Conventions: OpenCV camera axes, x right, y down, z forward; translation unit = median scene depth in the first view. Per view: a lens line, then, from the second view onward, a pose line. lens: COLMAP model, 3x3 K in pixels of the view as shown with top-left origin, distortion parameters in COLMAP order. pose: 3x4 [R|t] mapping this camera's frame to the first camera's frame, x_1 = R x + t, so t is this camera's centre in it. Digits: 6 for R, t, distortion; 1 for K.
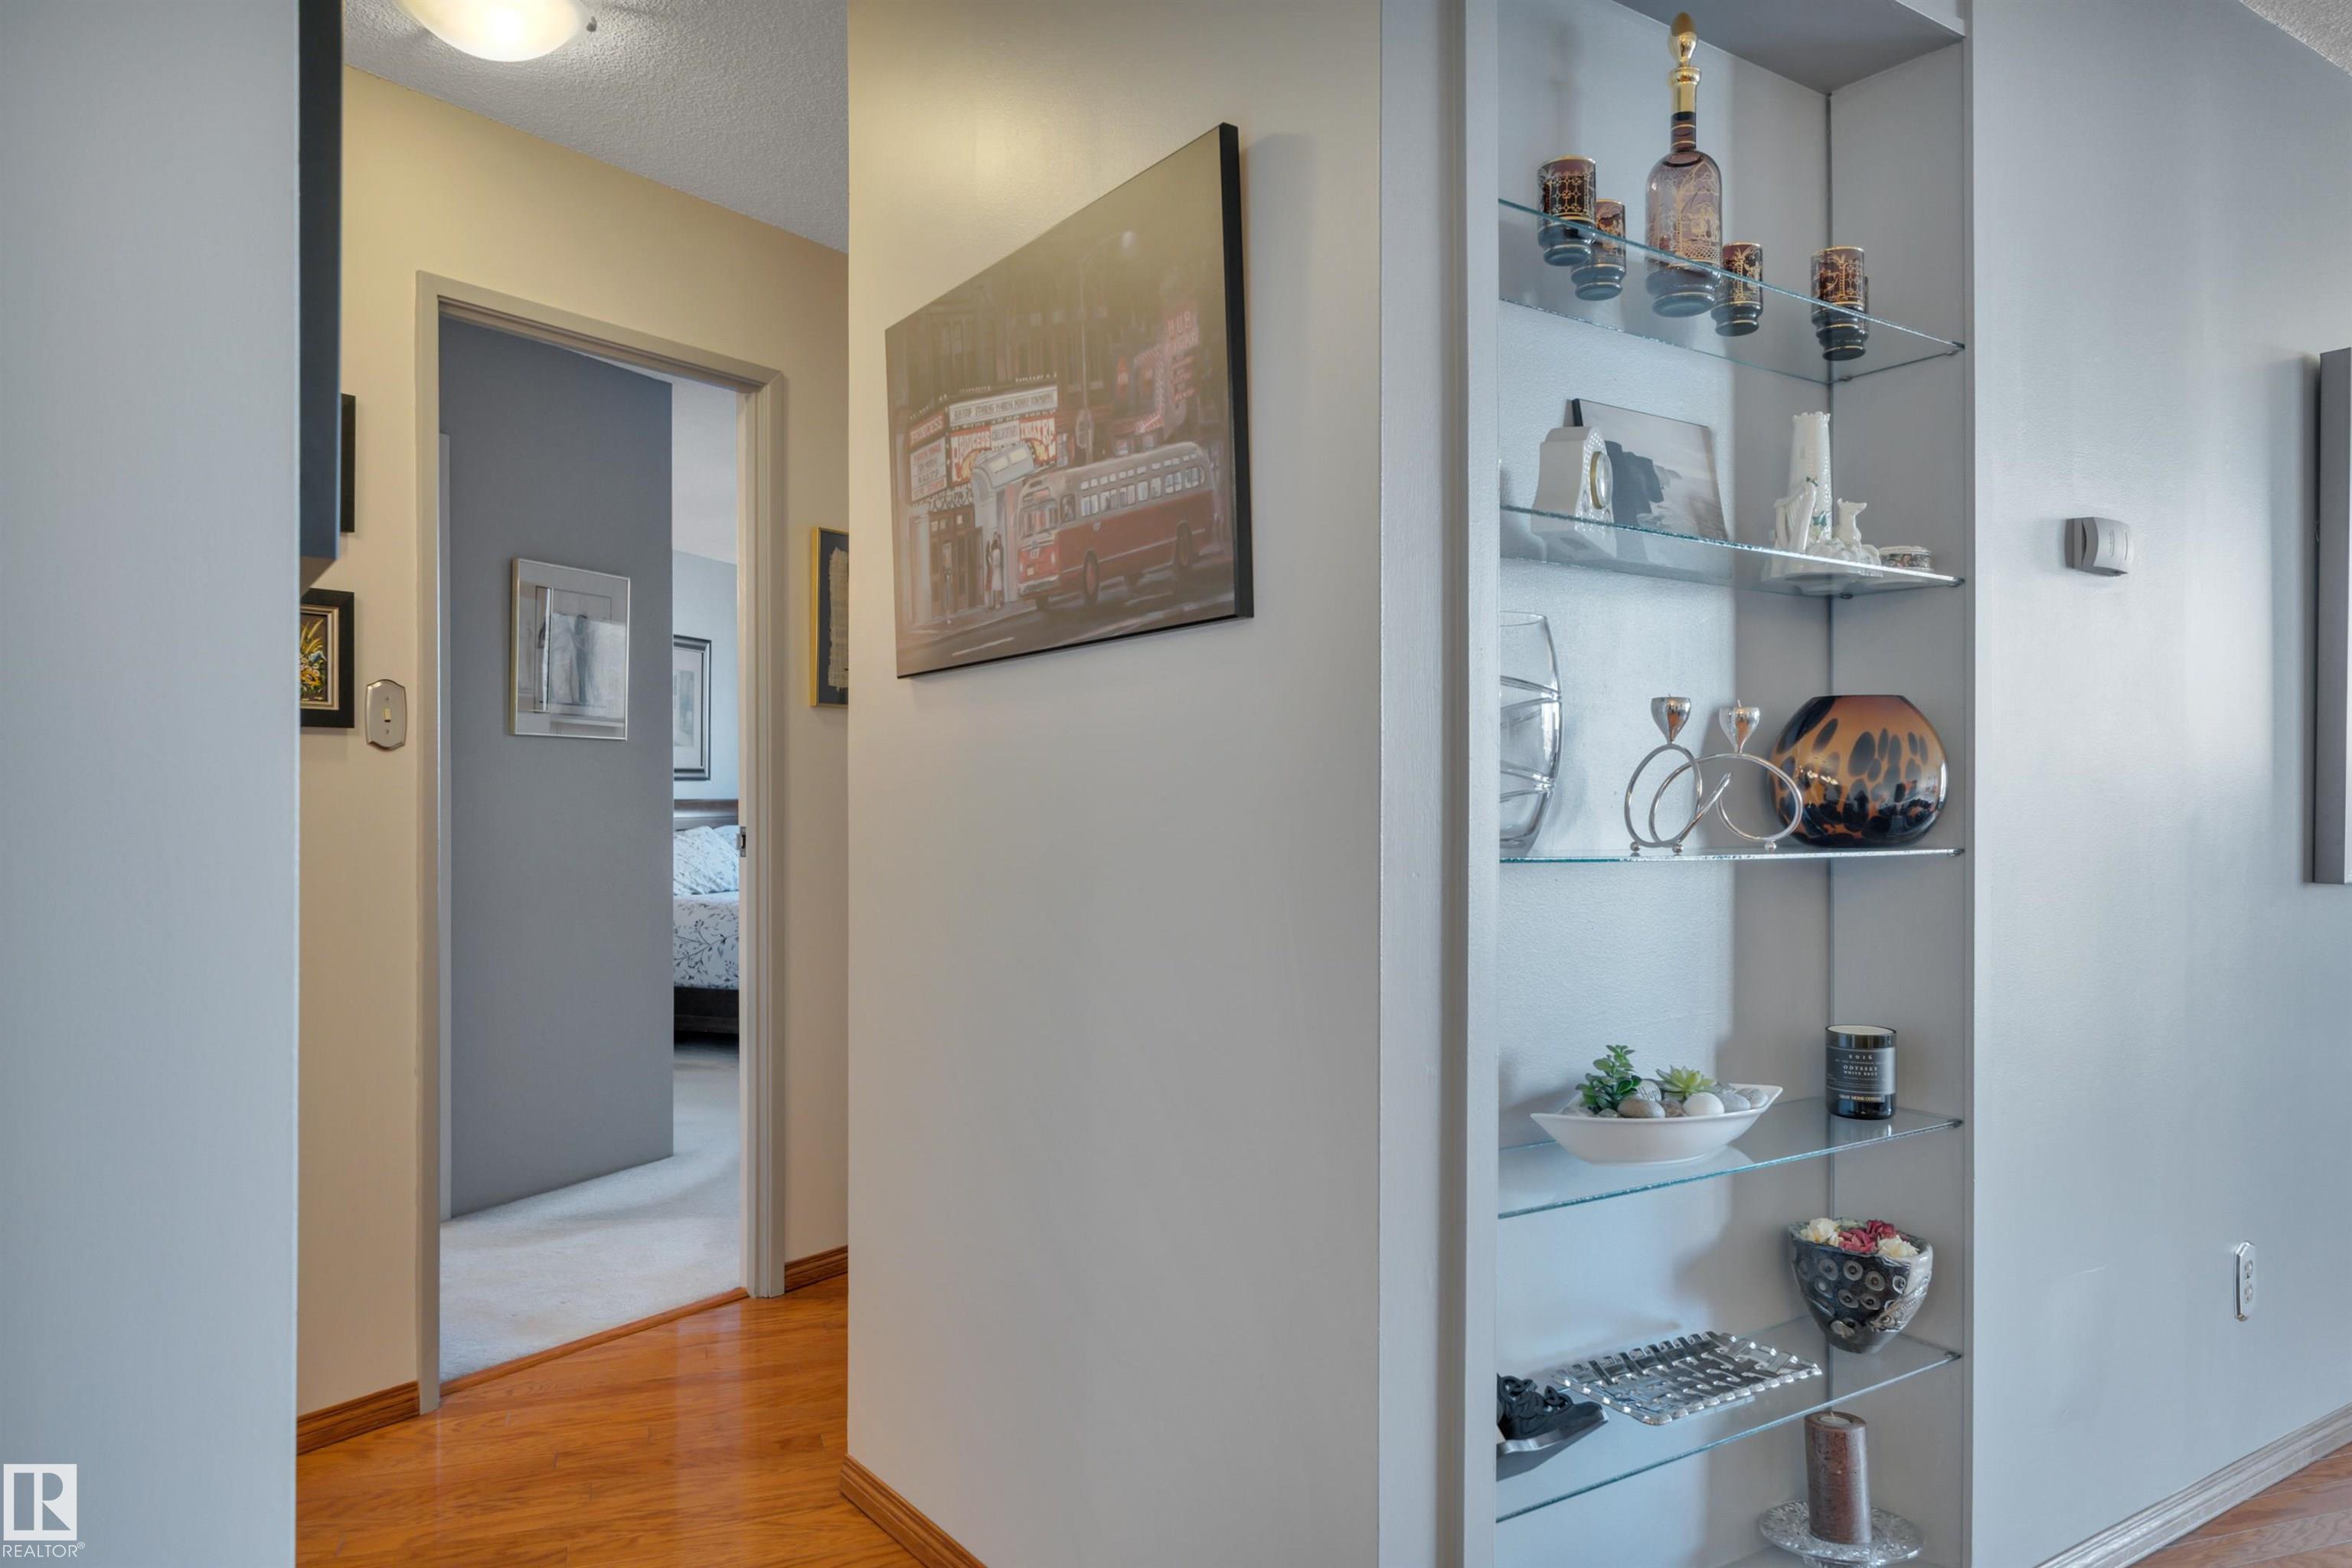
lens RADIAL K [[1657.1, 0, 1176.2], [0, 1657.1, 780.5], [0, 0, 1]] dist [-0.008736, -0.000676]
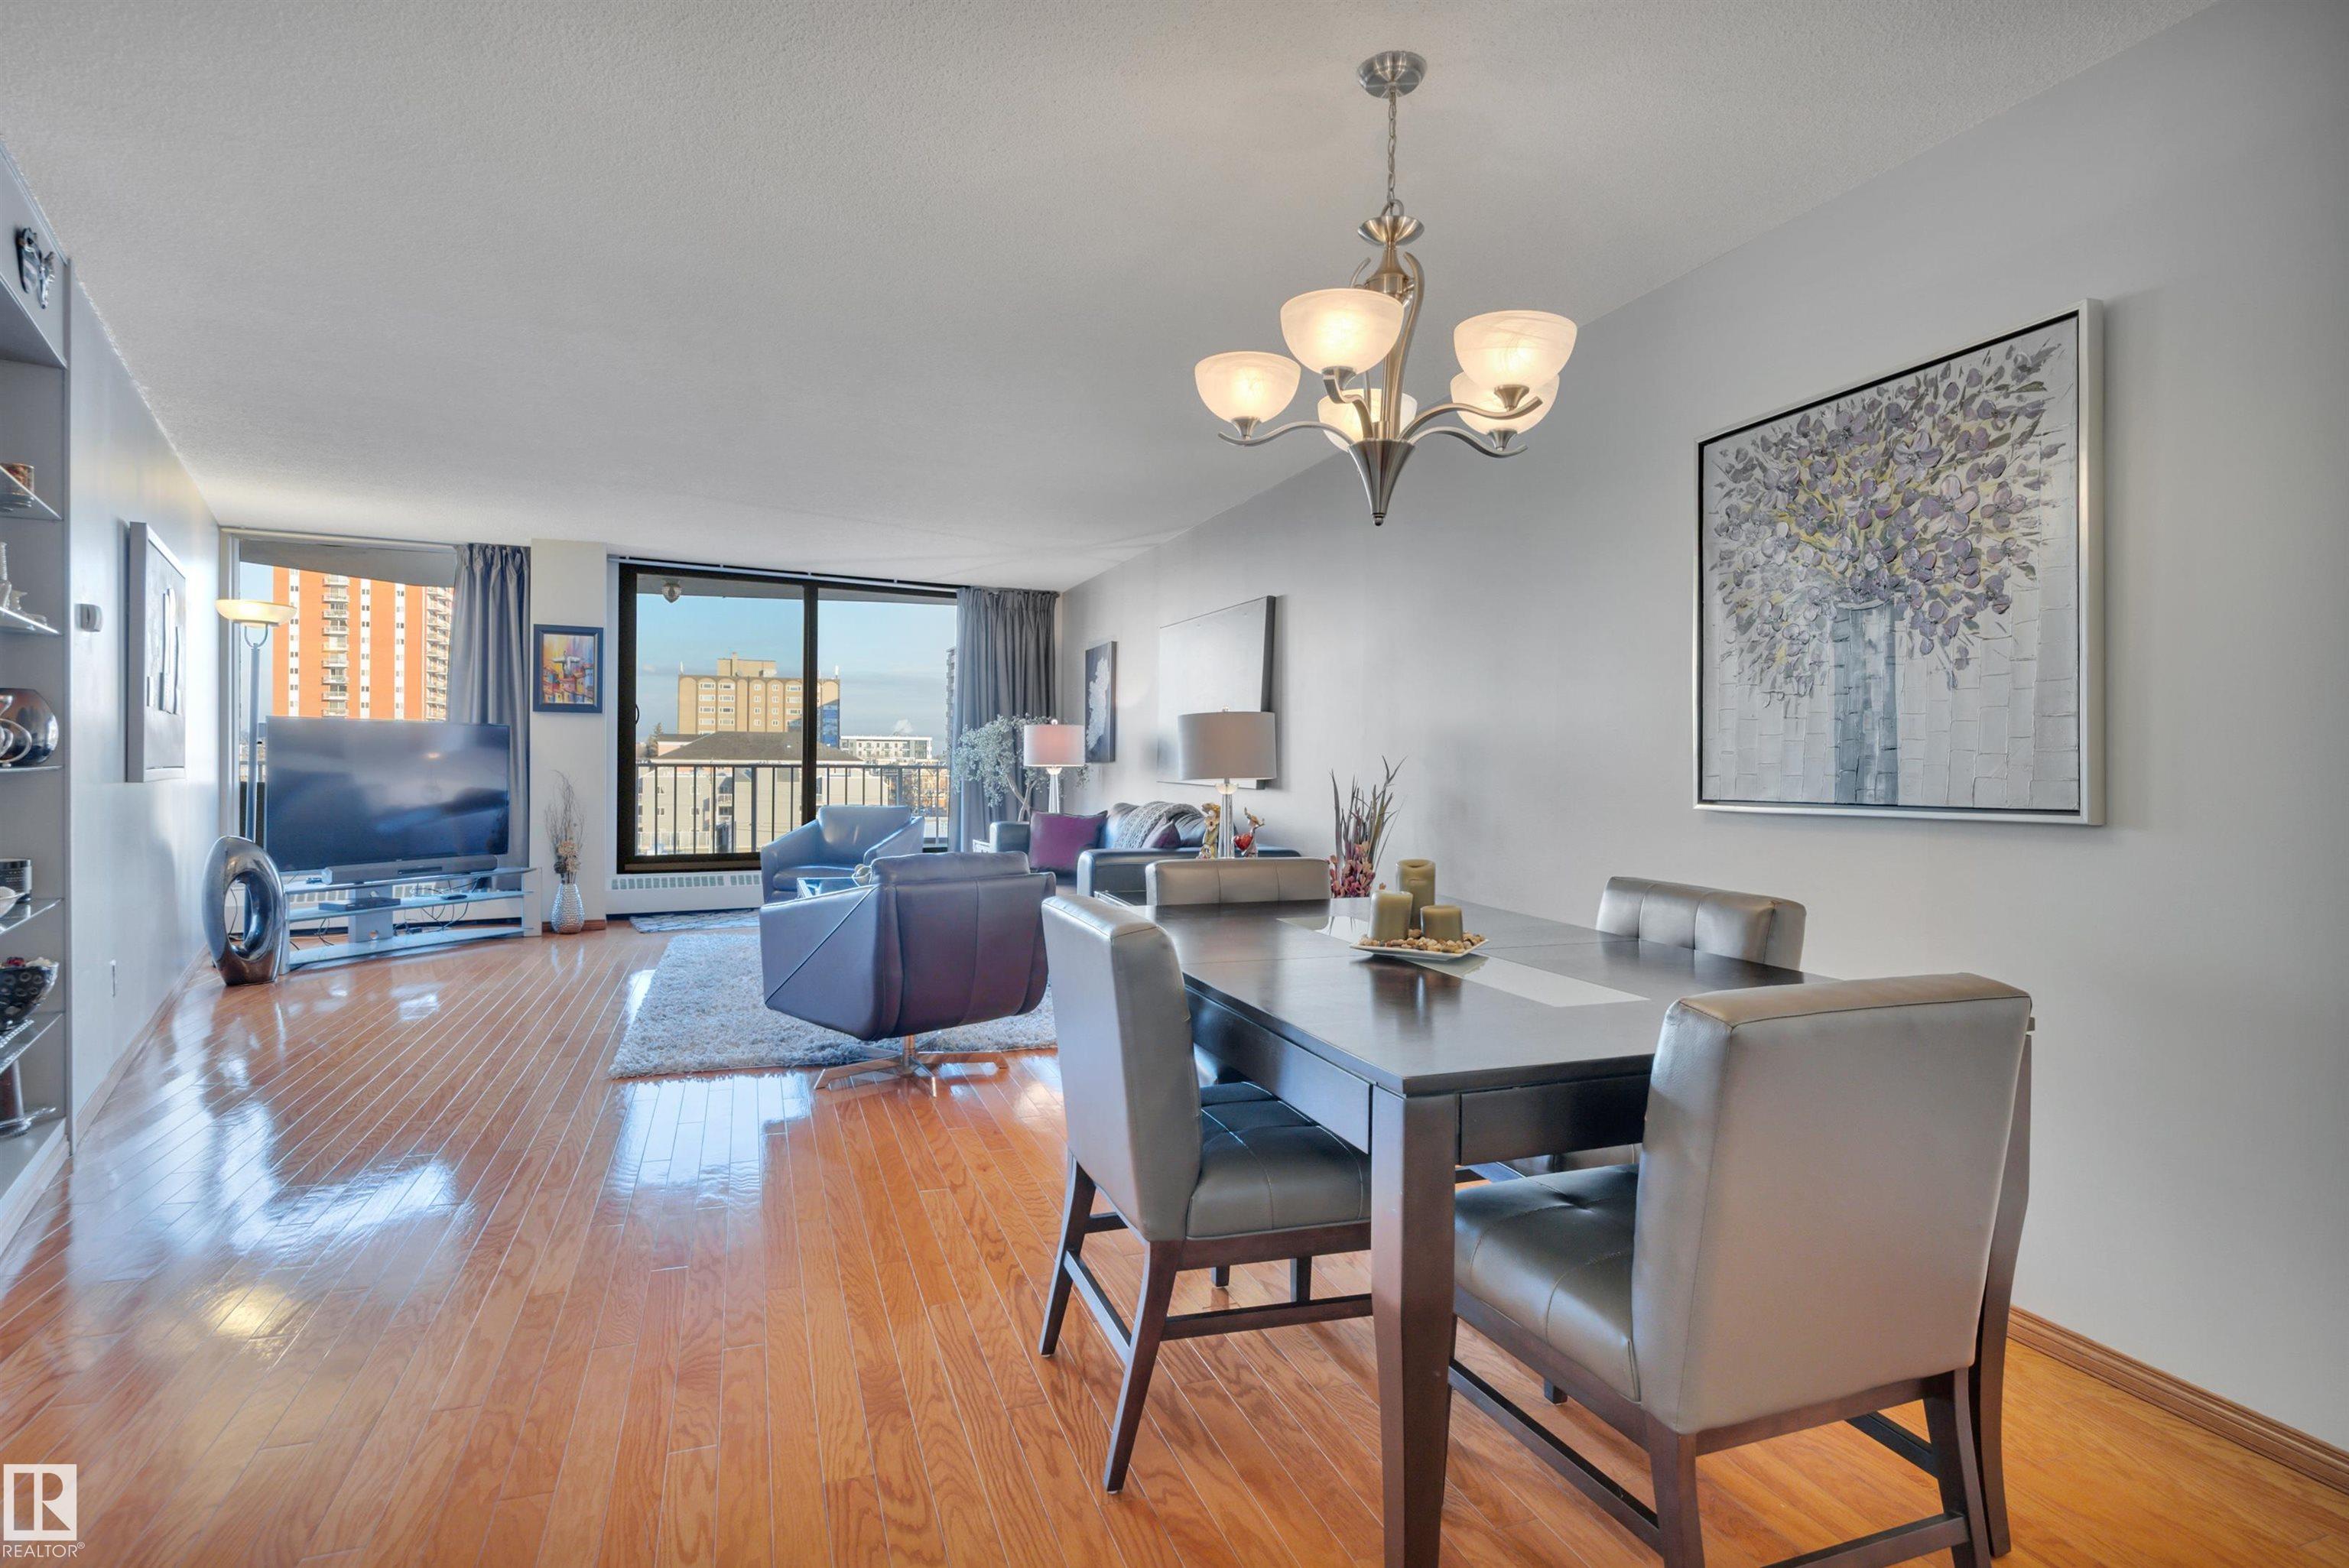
lens RADIAL K [[1166.7, 0, 1174.7], [0, 1166.7, 762.3], [0, 0, 1]] dist [-0.014389, 0.000520]
pose [[-0.005406, -0.009350, 0.999942, -0.960074], [-0.019346, 0.999770, 0.009244, -0.003661], [-0.999798, -0.019295, -0.005586, -0.370712]]
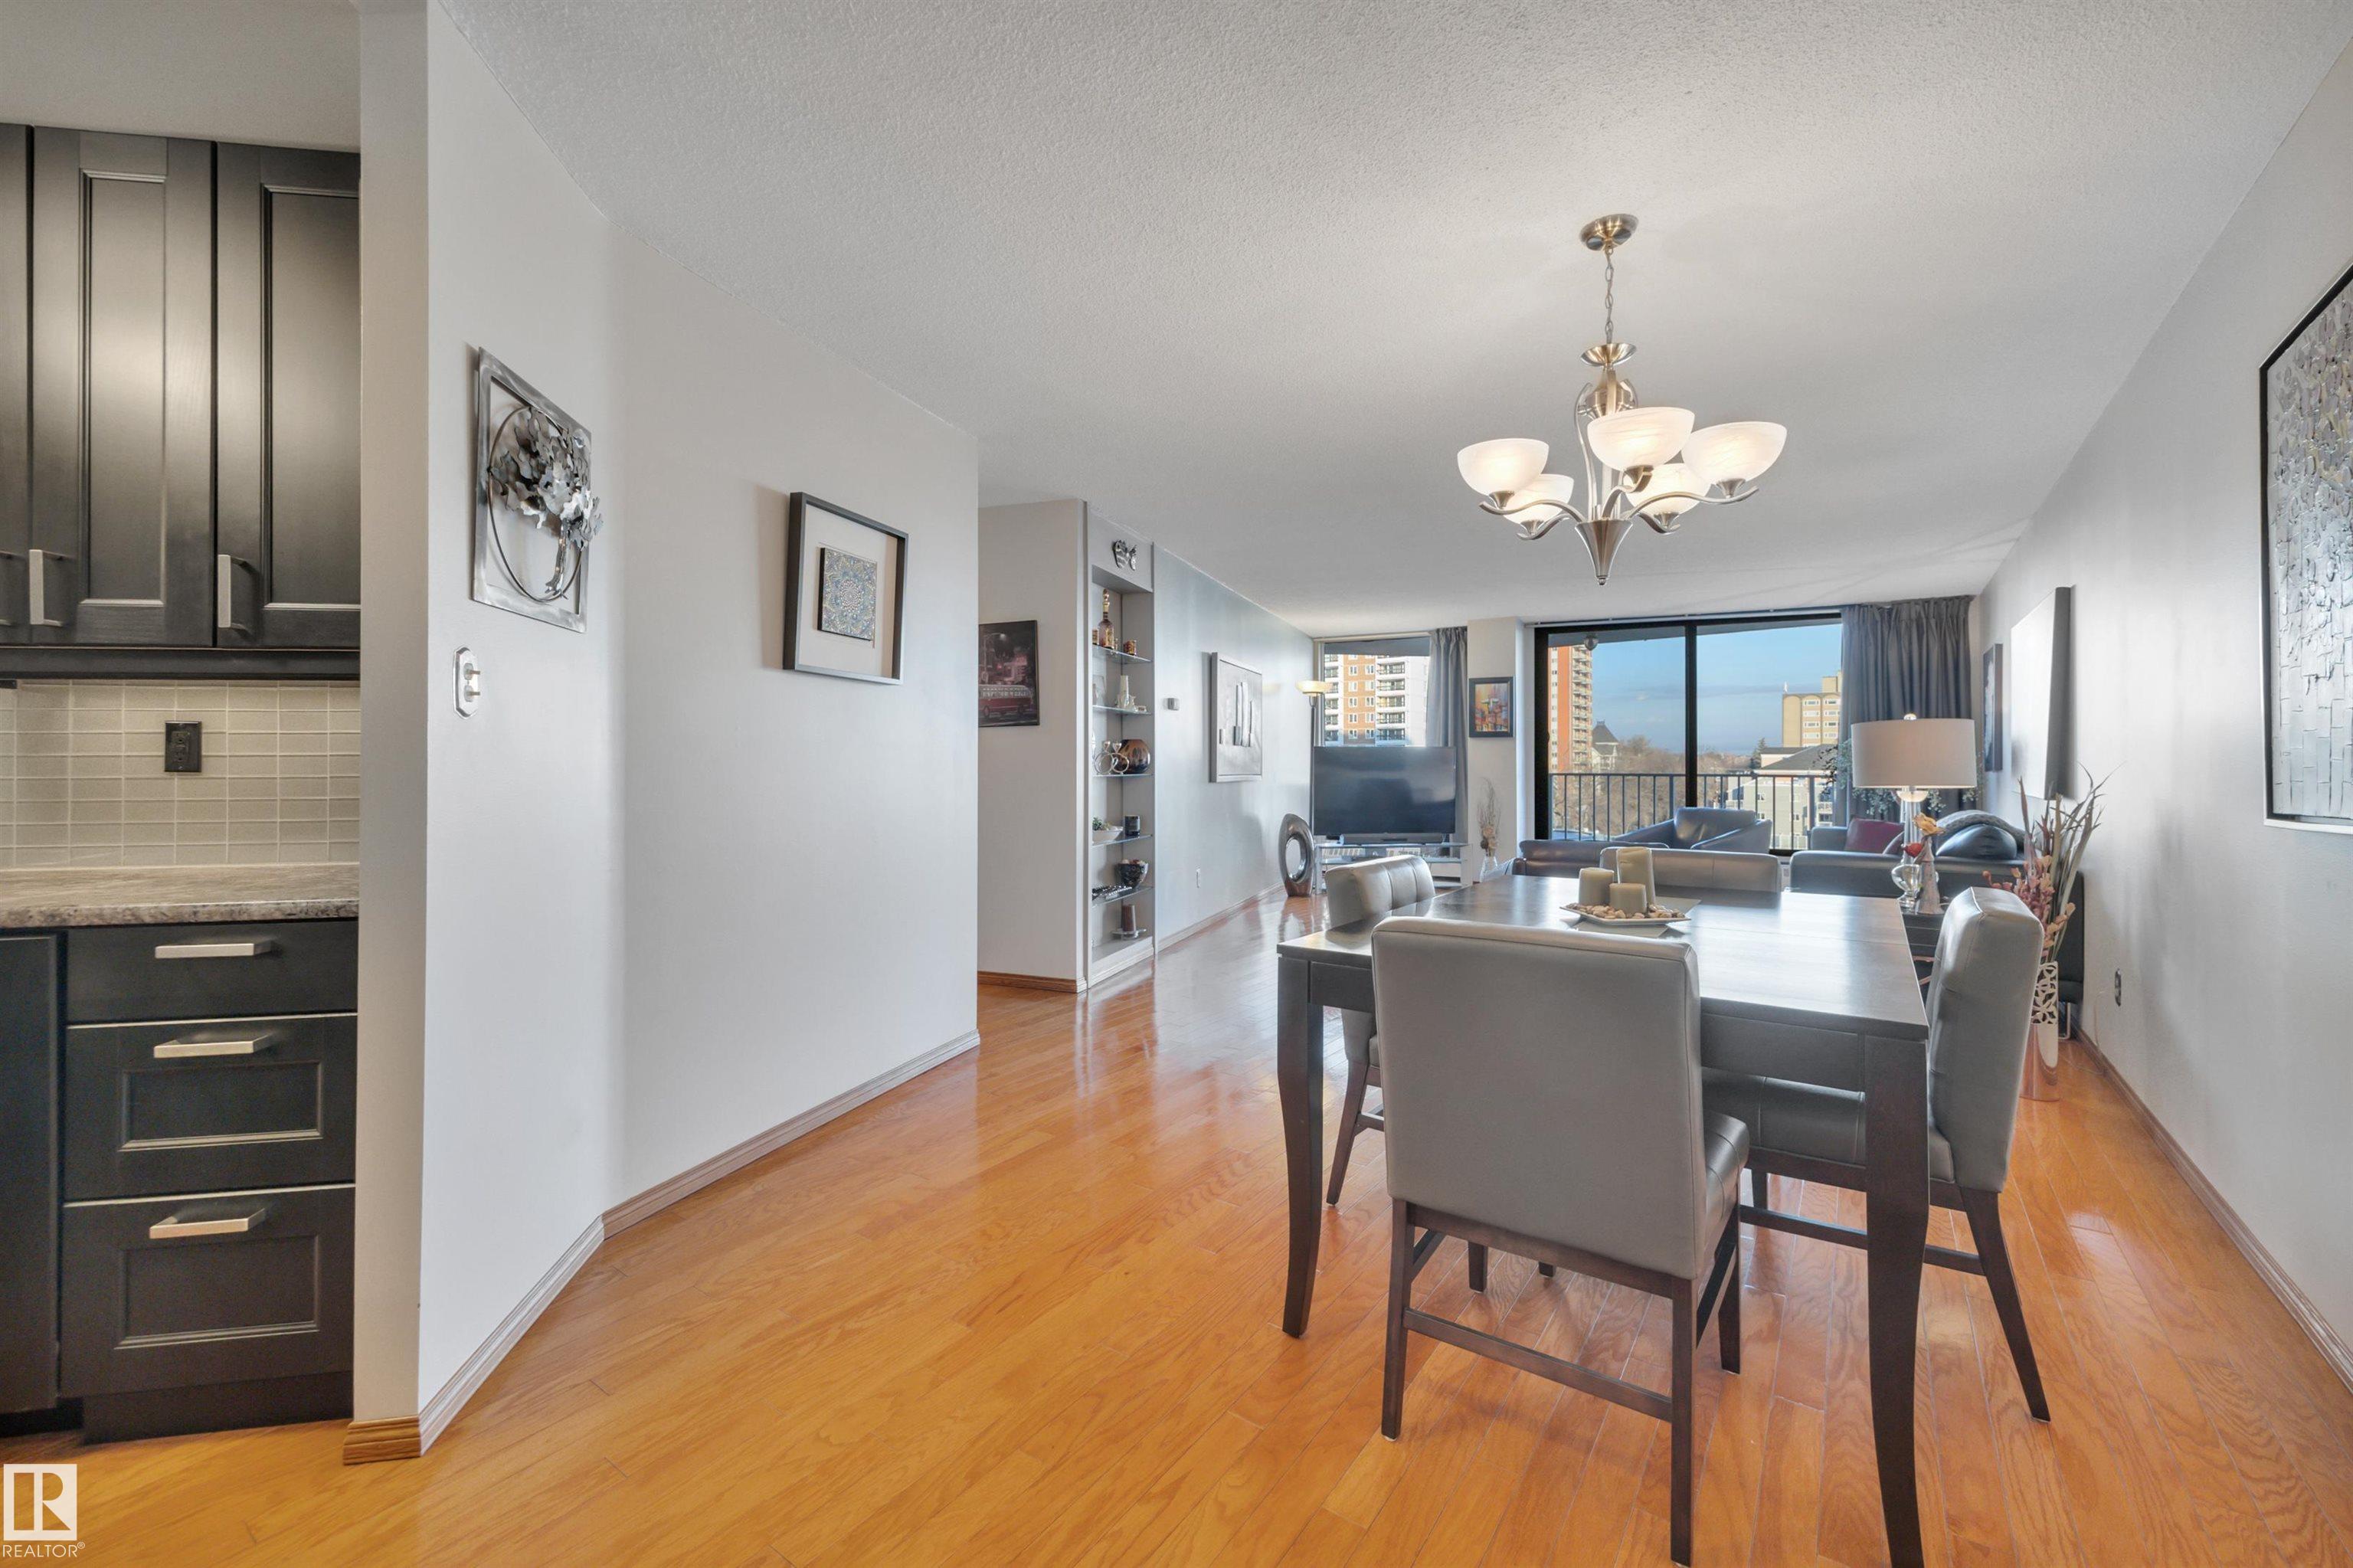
lens RADIAL K [[953.4, 0, 1165.5], [0, 953.4, 760.5], [0, 0, 1]] dist [-0.000787, -0.000576]
pose [[0.826120, -0.002873, 0.563487, -0.949495], [-0.001591, 0.999971, 0.007431, -0.014440], [-0.563492, -0.007035, 0.826092, -1.151075]]
